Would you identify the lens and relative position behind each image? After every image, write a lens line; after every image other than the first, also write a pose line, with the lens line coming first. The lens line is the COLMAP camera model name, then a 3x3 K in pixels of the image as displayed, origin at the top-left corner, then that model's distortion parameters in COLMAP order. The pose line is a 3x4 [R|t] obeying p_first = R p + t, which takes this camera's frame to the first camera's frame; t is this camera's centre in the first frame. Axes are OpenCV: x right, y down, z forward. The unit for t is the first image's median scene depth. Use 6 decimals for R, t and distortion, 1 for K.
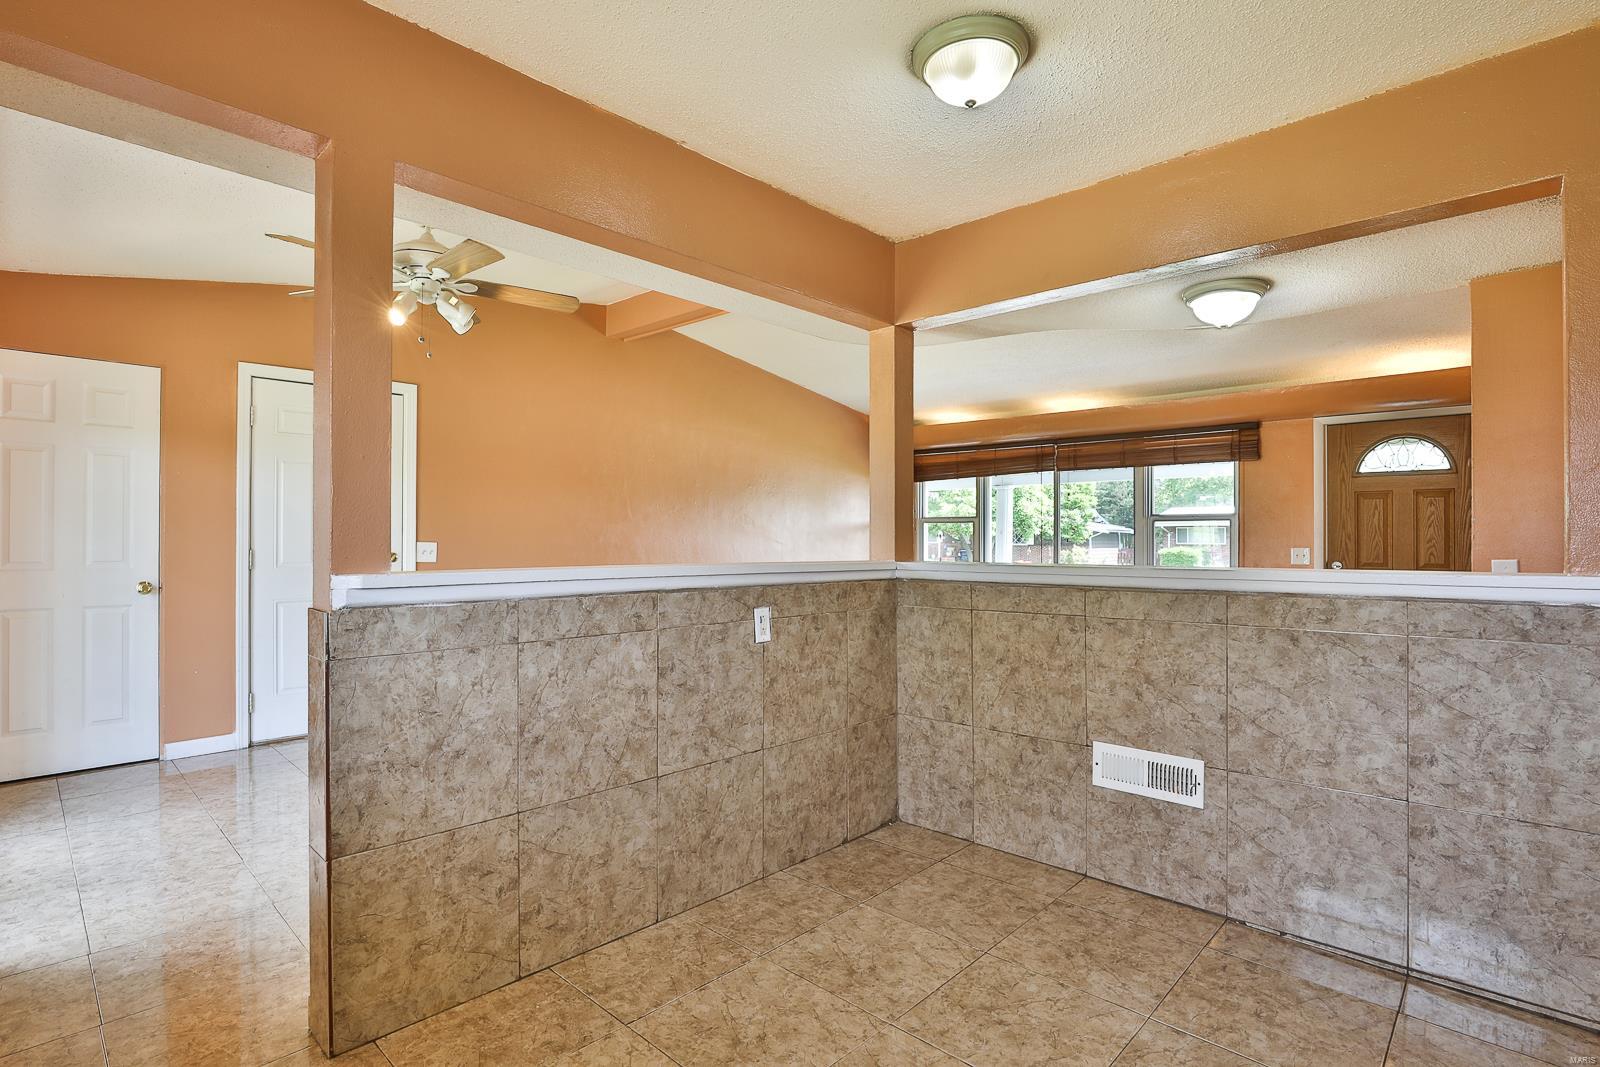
lens RADIAL K [[811.5, 0, 792.3], [0, 811.5, 533.1], [0, 0, 1]] dist [-0.005329, -0.000115]
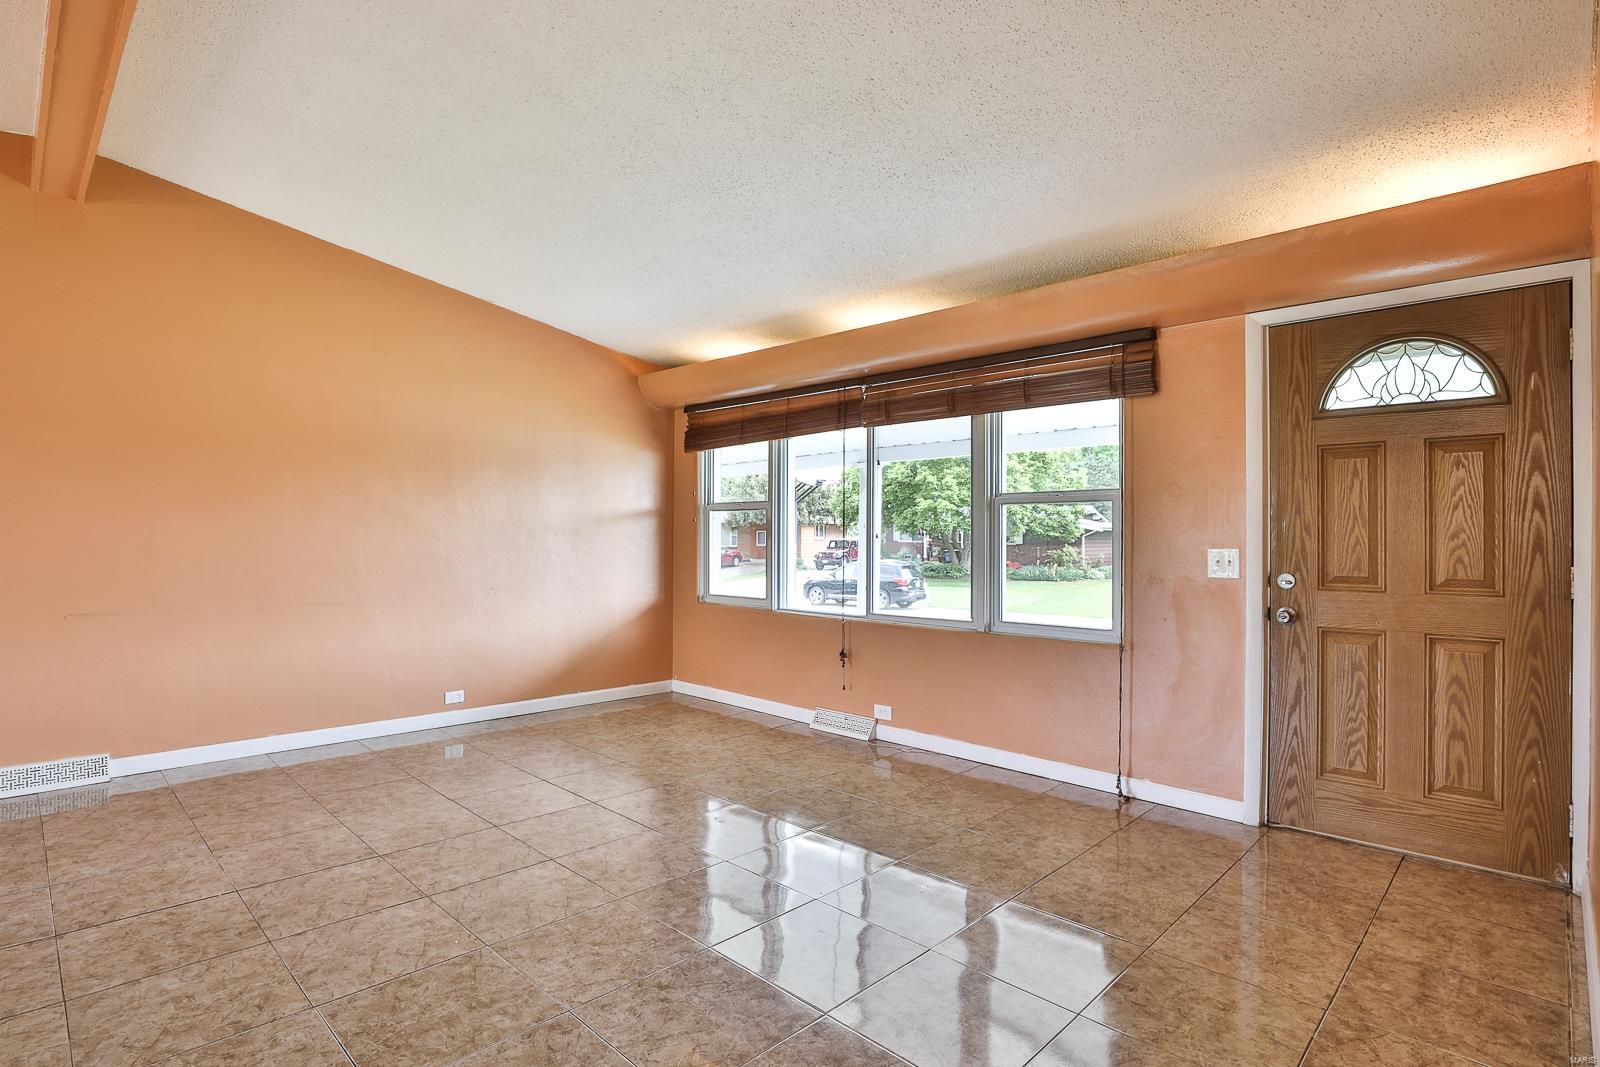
lens RADIAL K [[811.5, 0, 807.4], [0, 811.5, 532.9], [0, 0, 1]] dist [-0.005329, -0.000115]
pose [[0.999500, 0.002172, -0.031546, 0.331771], [-0.002166, 0.999998, 0.000216, 0.007508], [0.031546, -0.000148, 0.999502, 0.399426]]
